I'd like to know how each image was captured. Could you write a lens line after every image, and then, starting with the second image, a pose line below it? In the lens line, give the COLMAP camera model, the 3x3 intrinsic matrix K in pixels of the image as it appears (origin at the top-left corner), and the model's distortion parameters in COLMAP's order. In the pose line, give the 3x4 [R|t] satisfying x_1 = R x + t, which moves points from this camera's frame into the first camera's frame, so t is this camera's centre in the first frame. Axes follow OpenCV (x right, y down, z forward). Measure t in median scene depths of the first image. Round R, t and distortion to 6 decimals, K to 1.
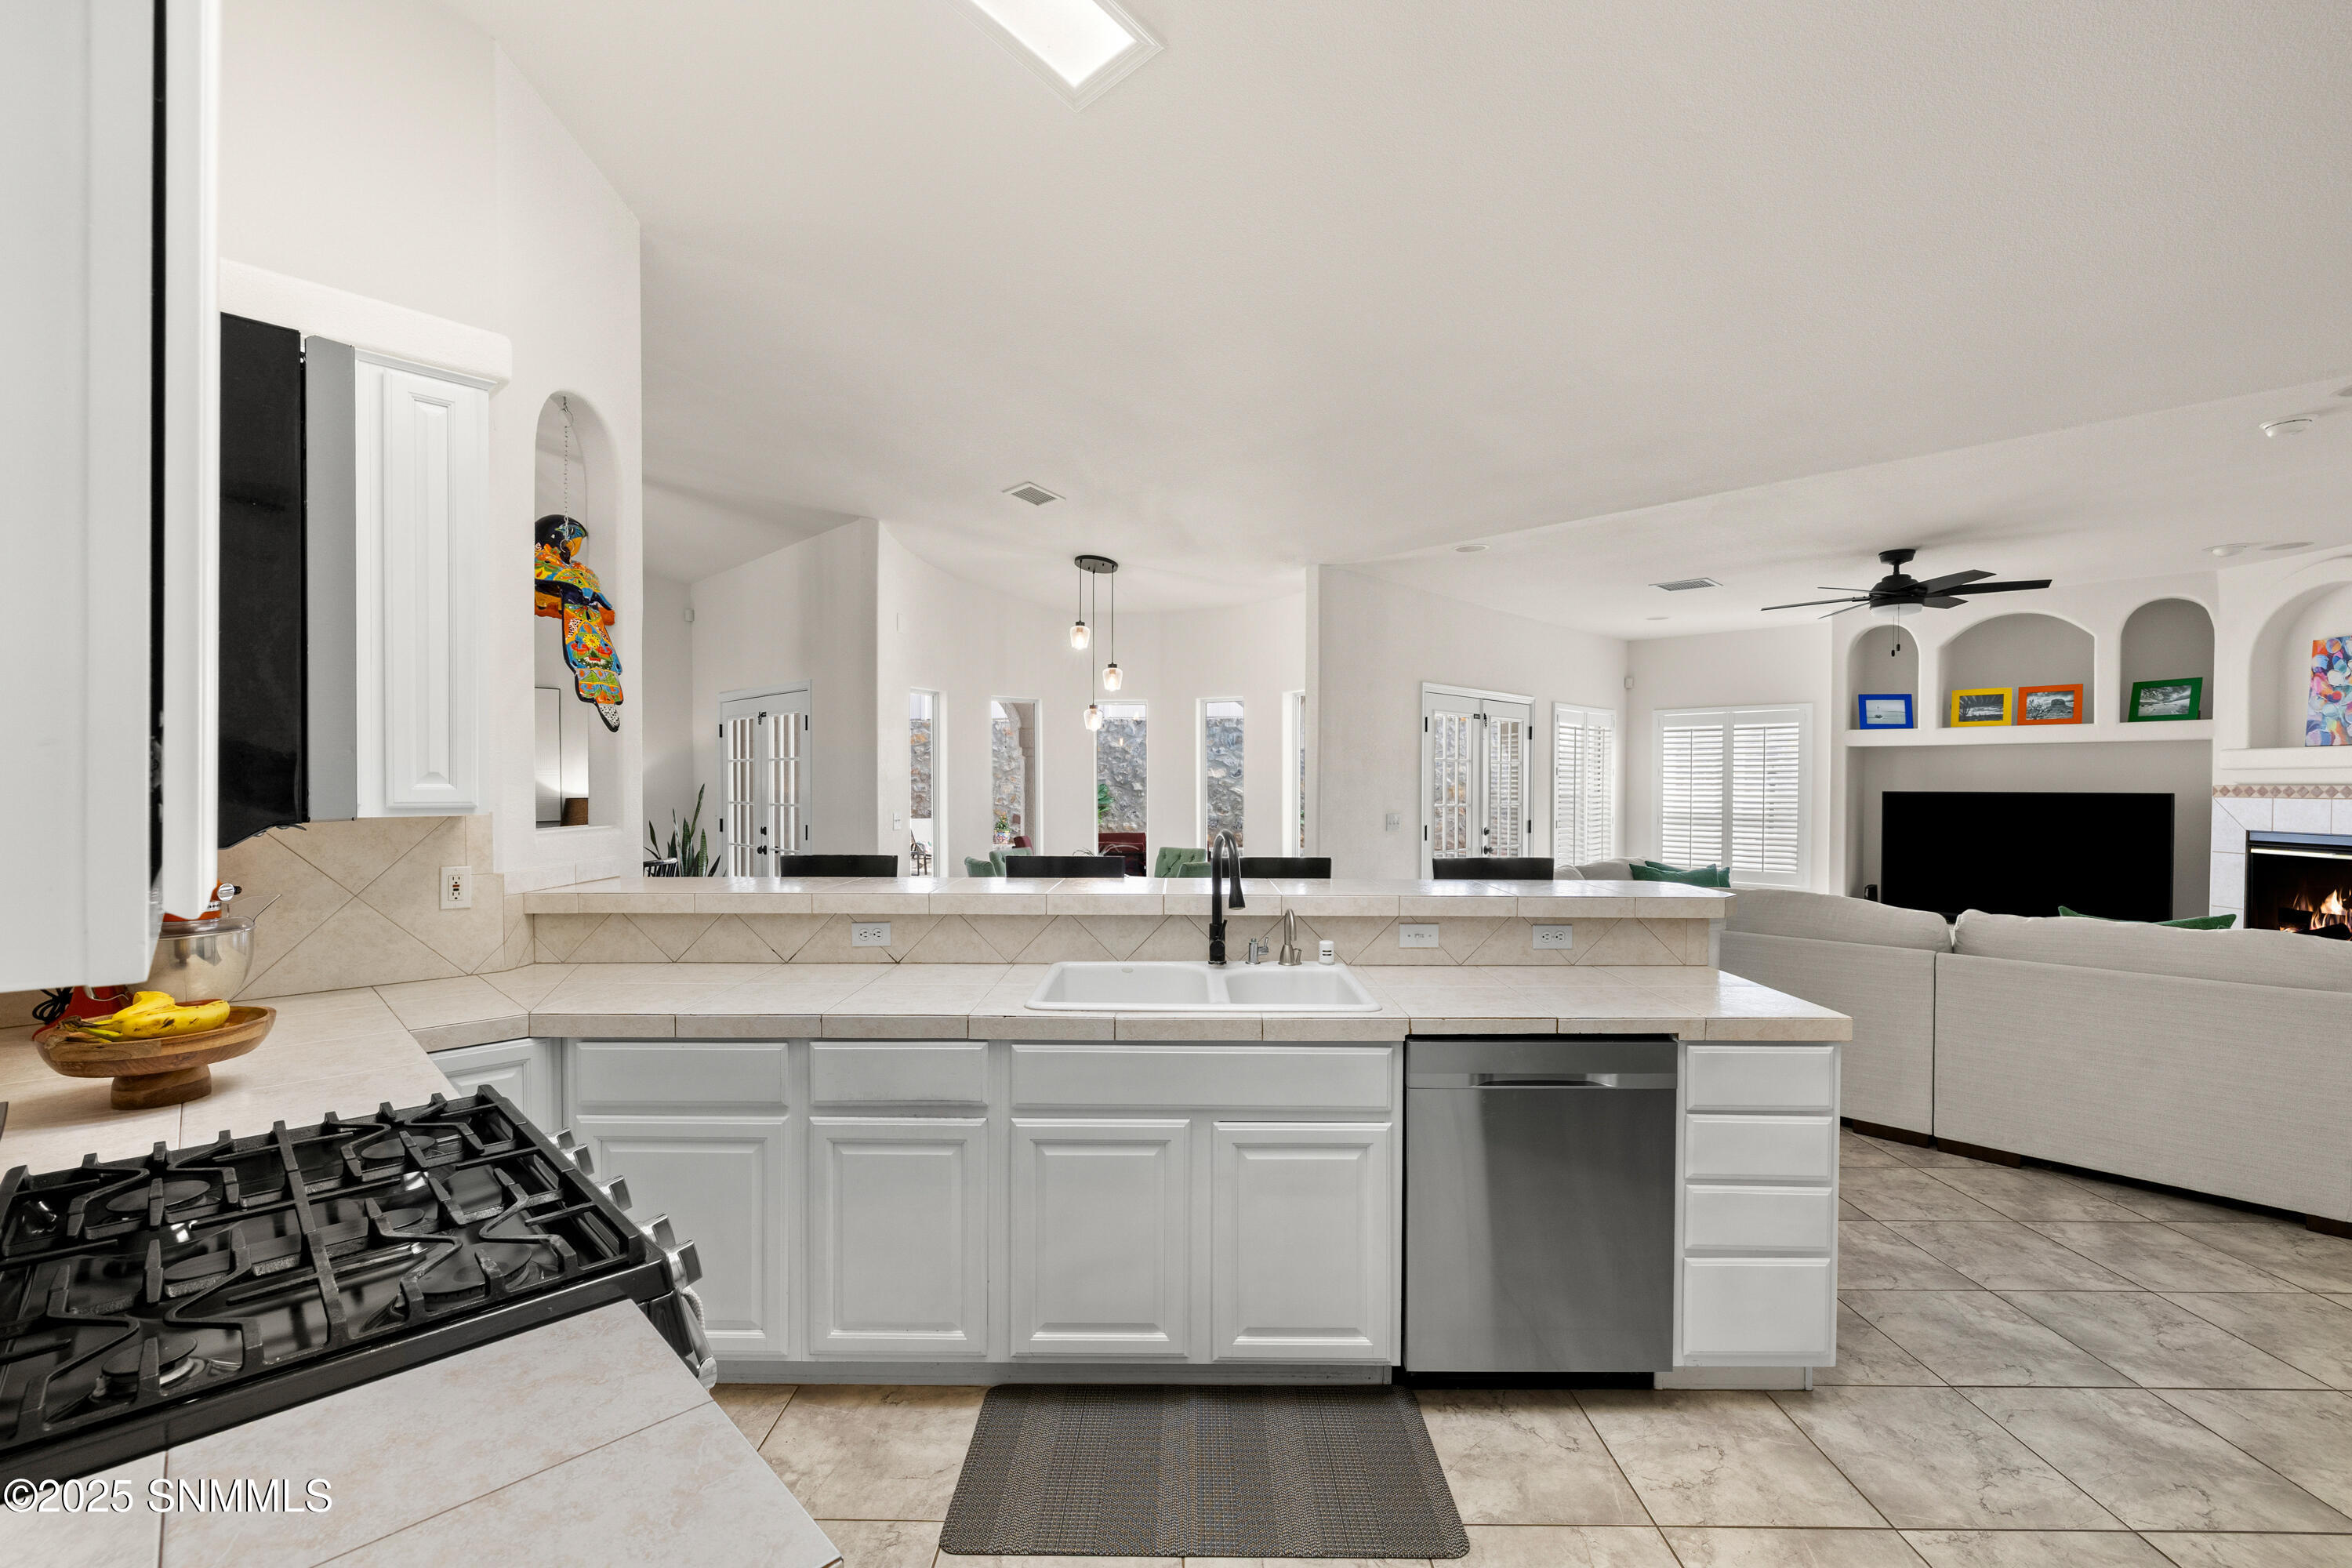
lens RADIAL K [[983.9, 0, 1176.0], [0, 983.9, 784.0], [0, 0, 1]] dist [-0.012630, -0.000109]
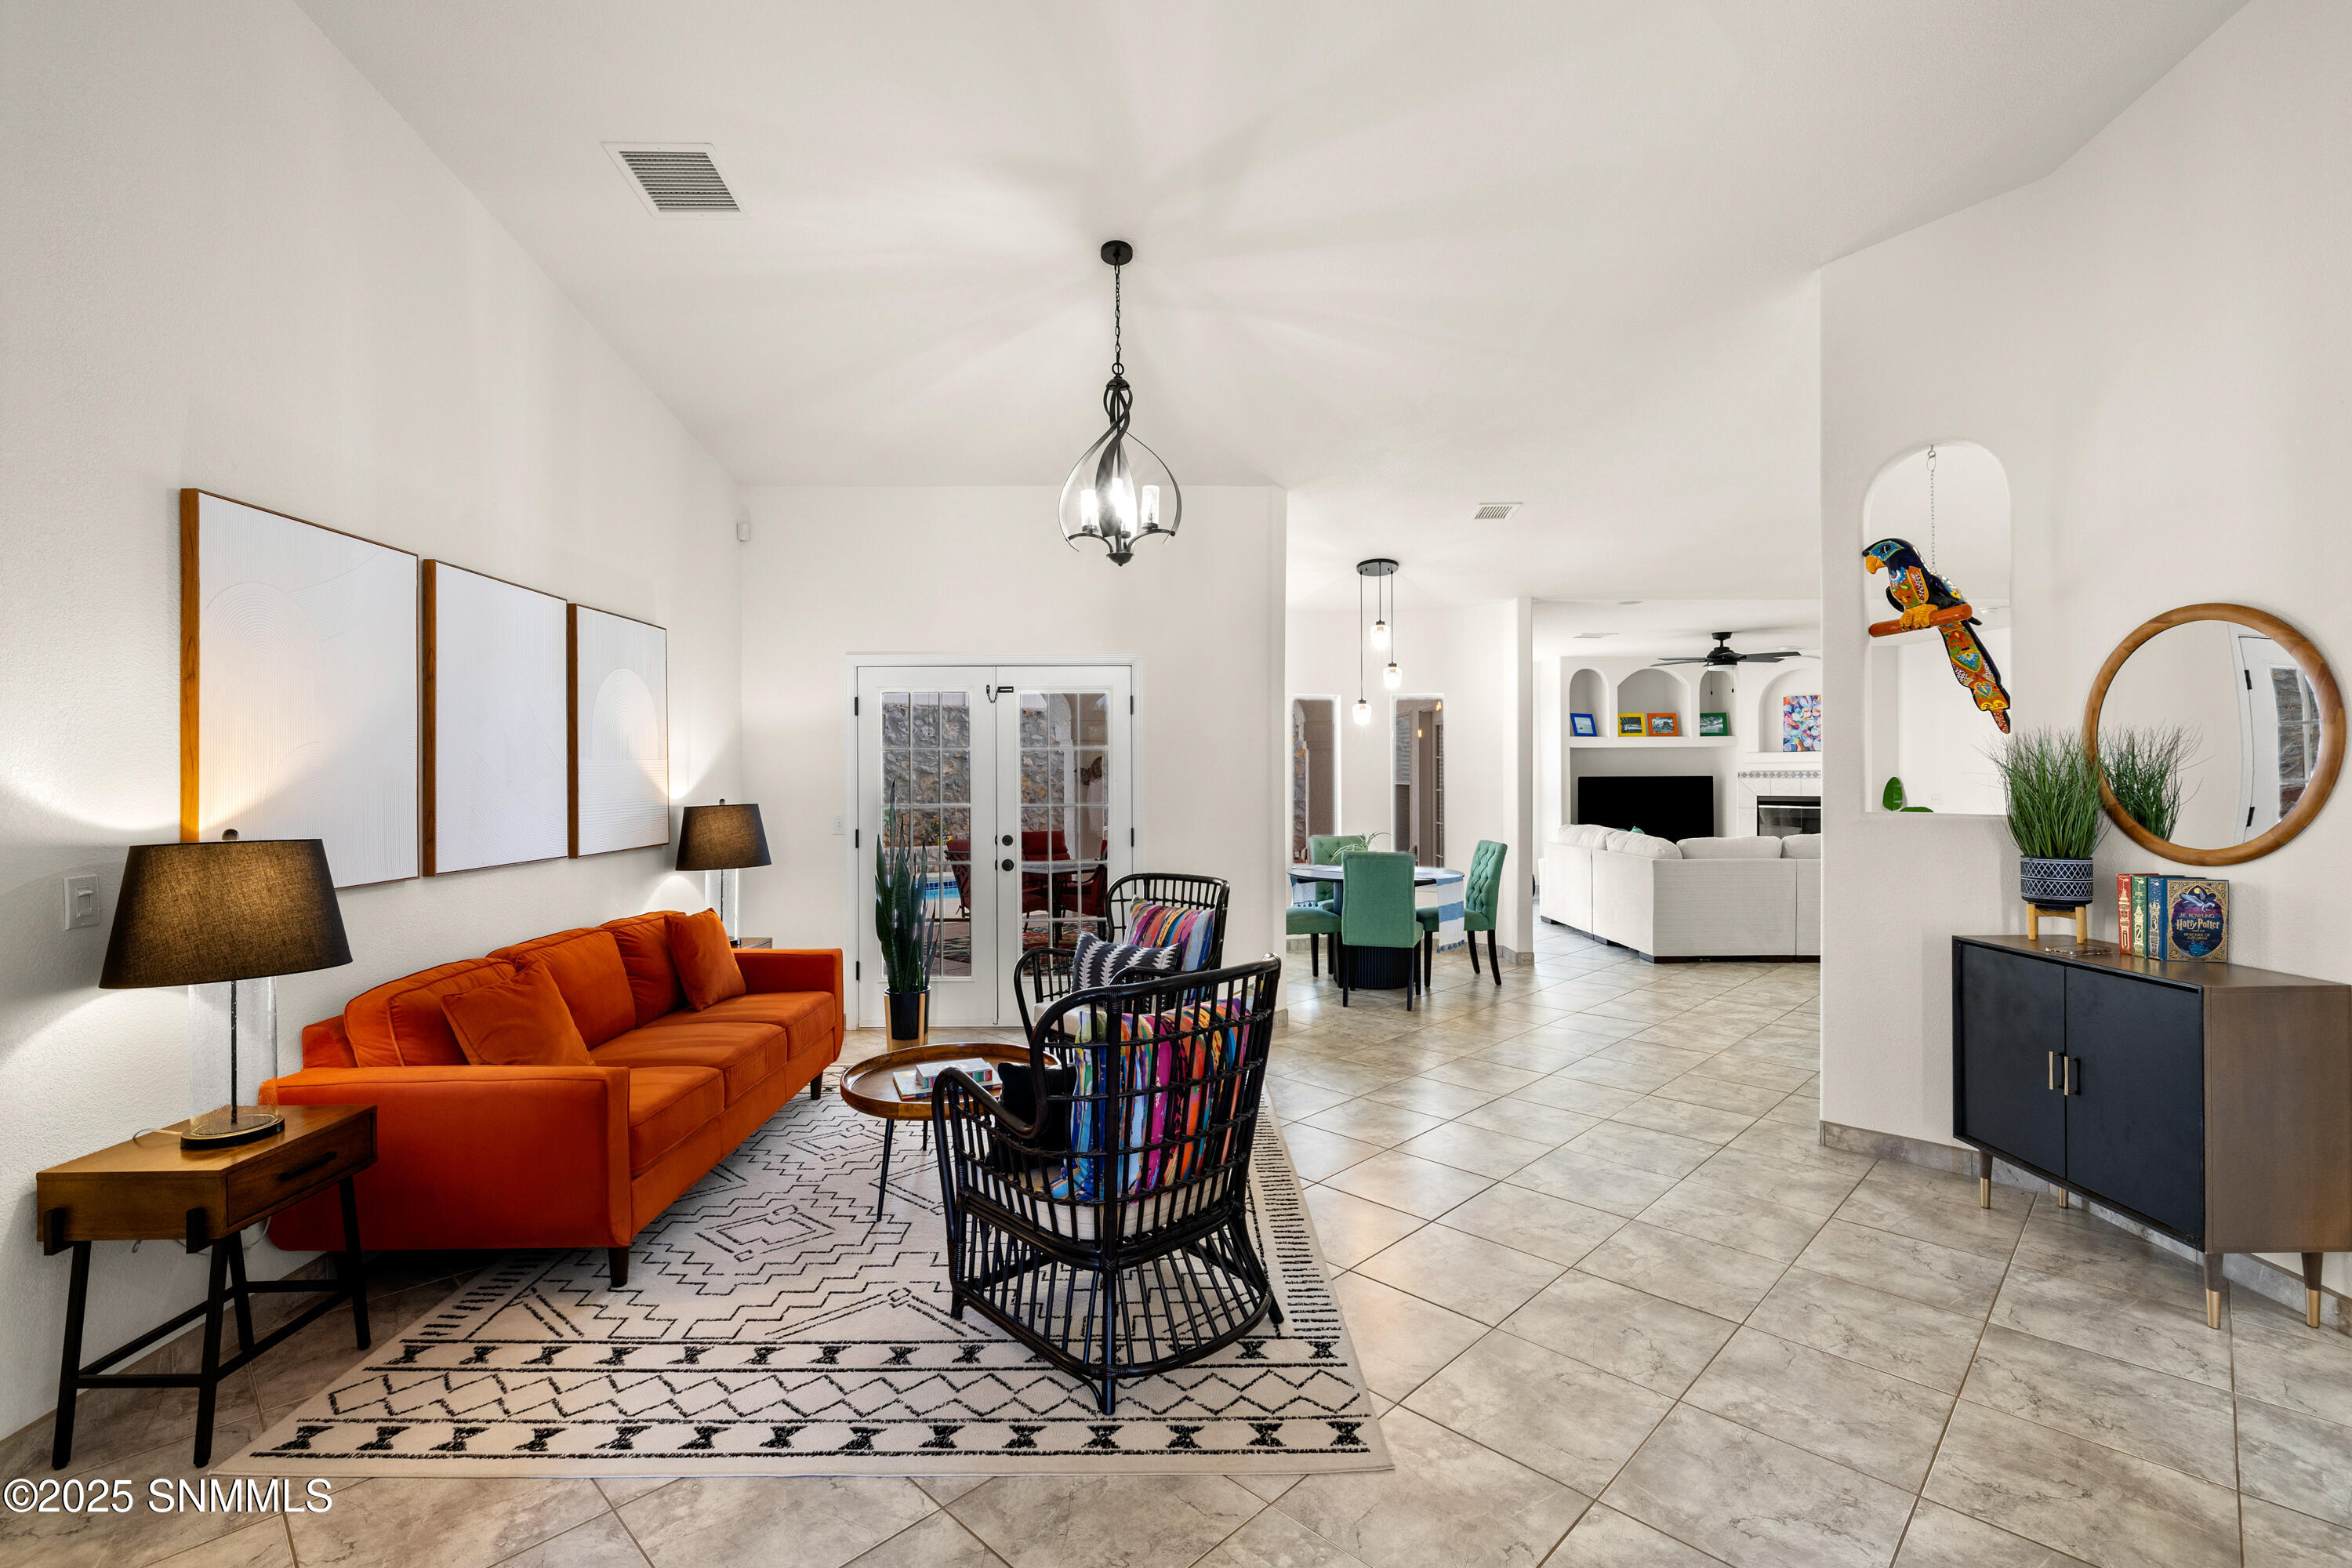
lens RADIAL K [[1036.9, 0, 1192.0], [0, 1036.9, 768.7], [0, 0, 1]] dist [-0.001398, -0.000074]
pose [[0.690707, -0.002263, 0.723131, -1.030383], [0.007508, 0.999964, -0.004042, -0.004467], [-0.723096, 0.008221, 0.690699, 0.378485]]
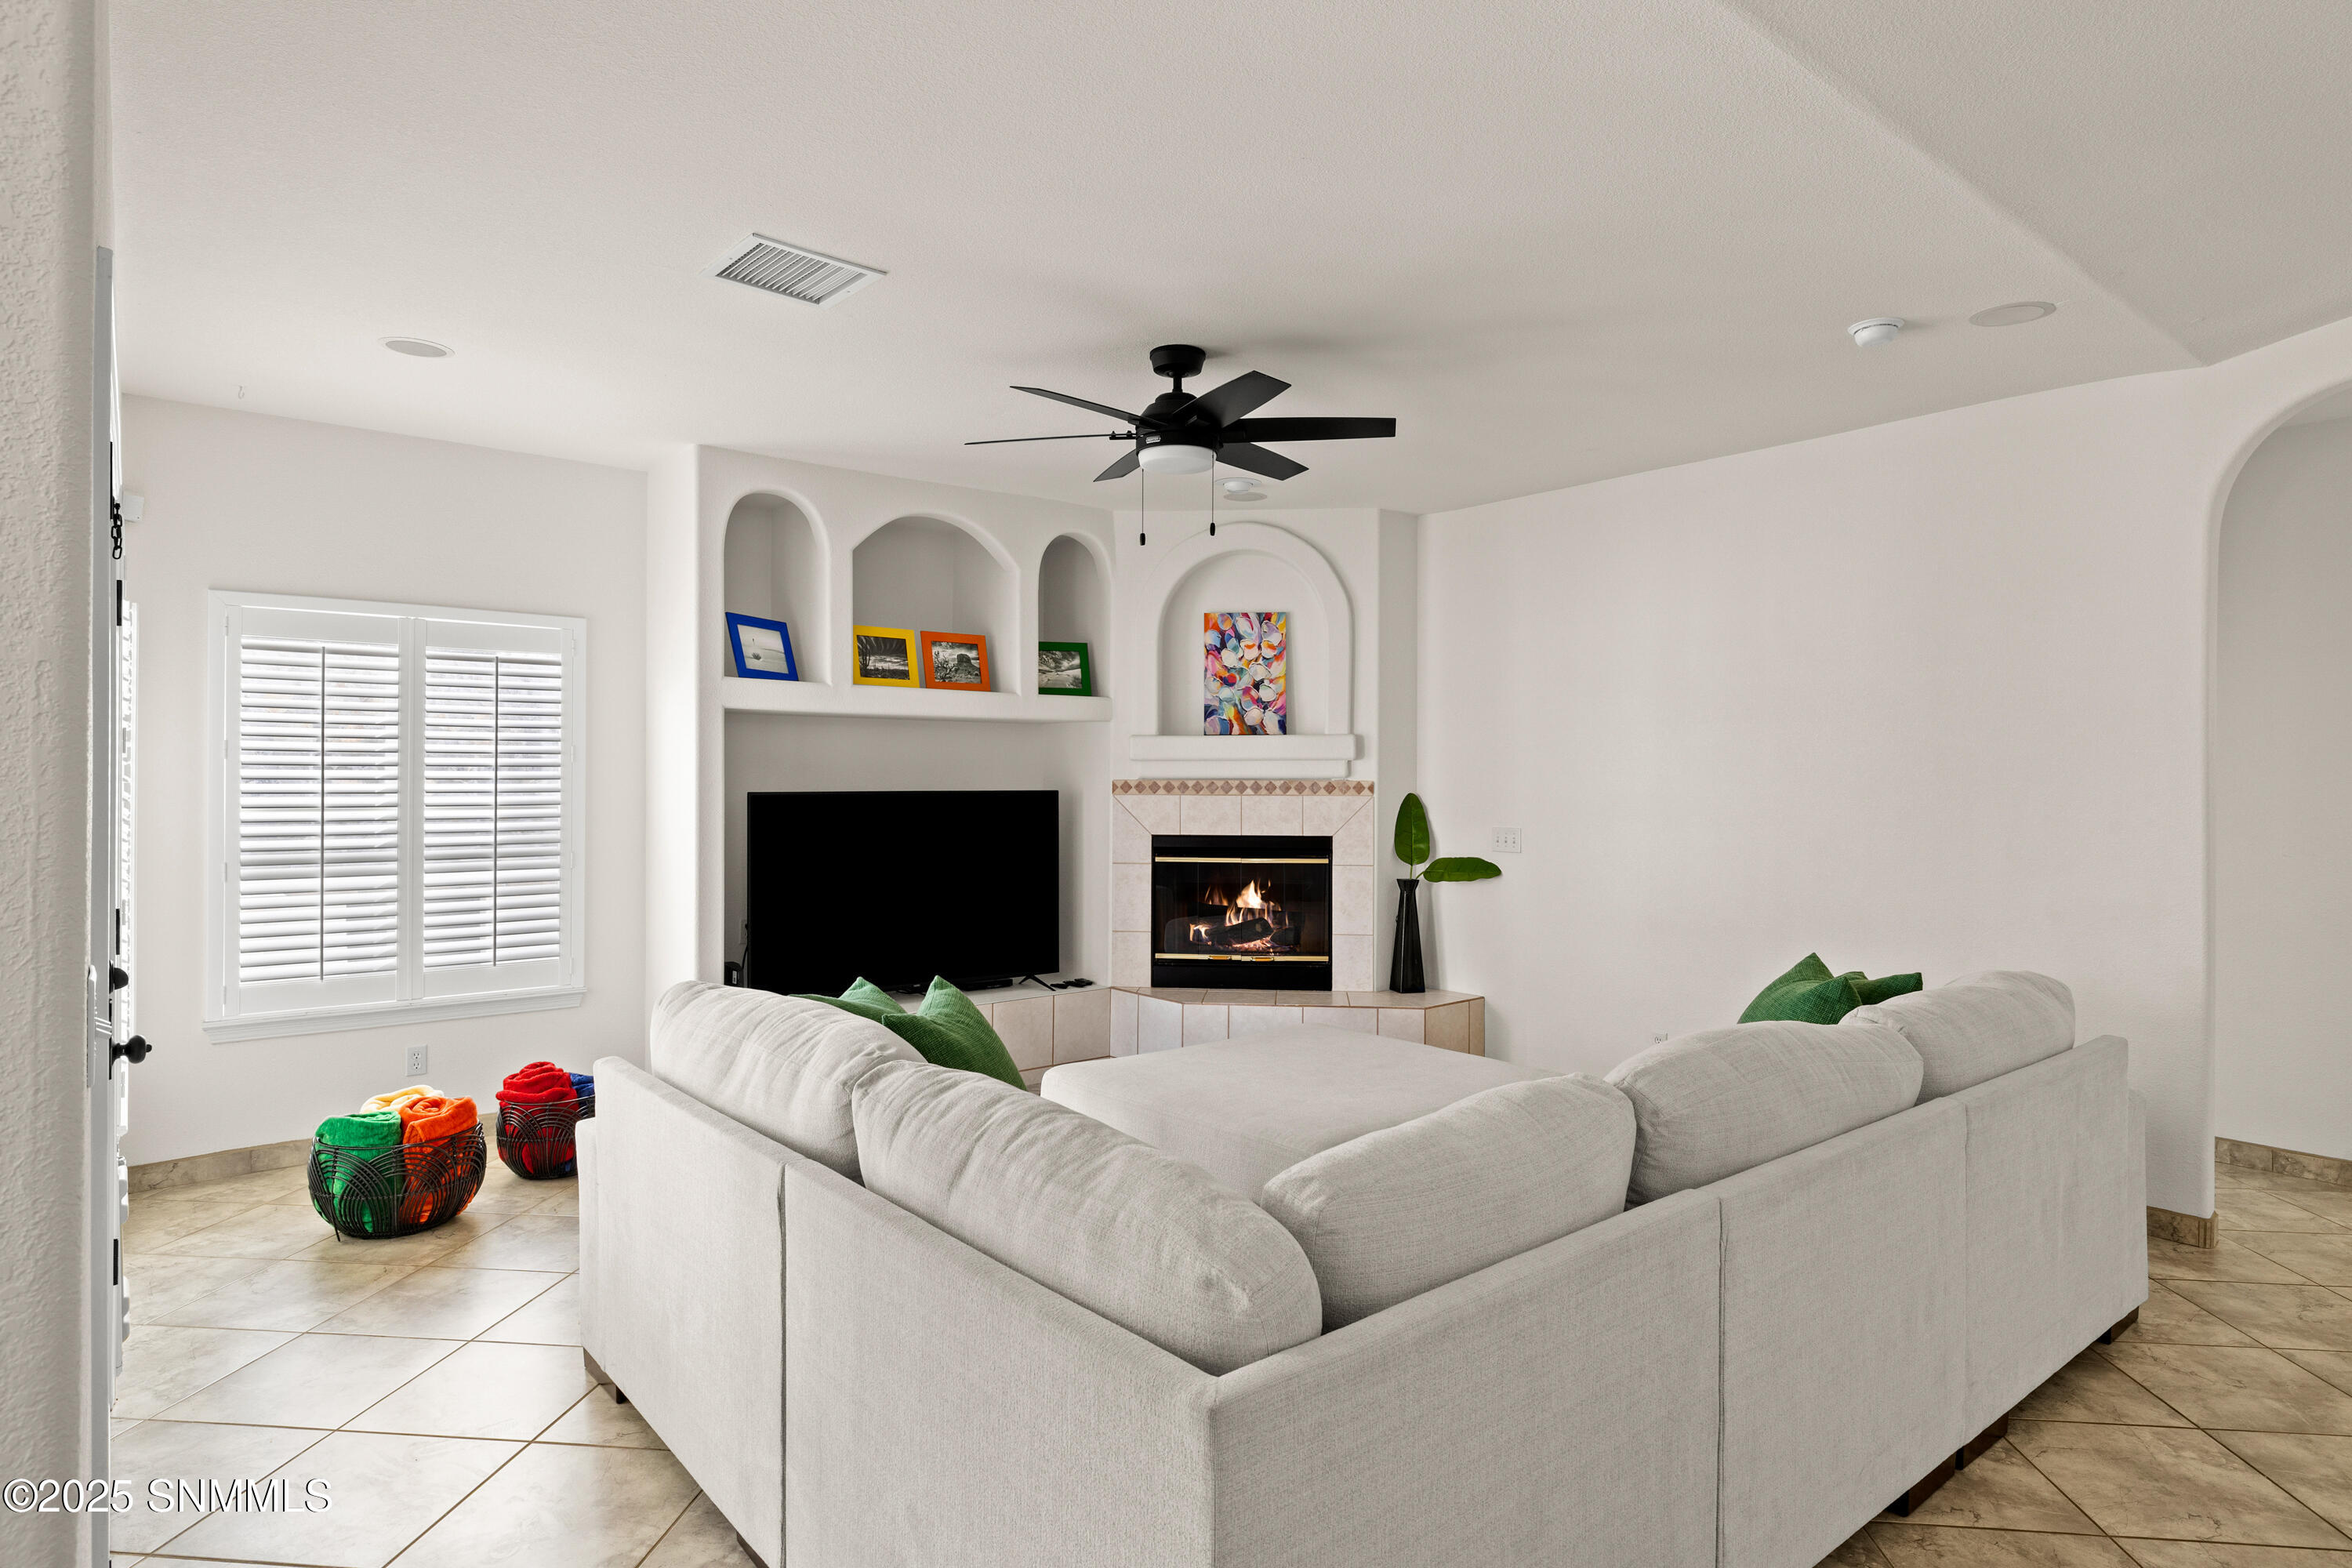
lens RADIAL K [[1286.2, 0, 1176.0], [0, 1286.2, 784.0], [0, 0, 1]] dist [-0.000435, -0.000097]
pose [[0.099012, -0.006980, 0.995062, 0.022858], [-0.000876, 0.999974, 0.007101, -0.002895], [-0.995086, -0.001575, 0.099004, 0.816133]]
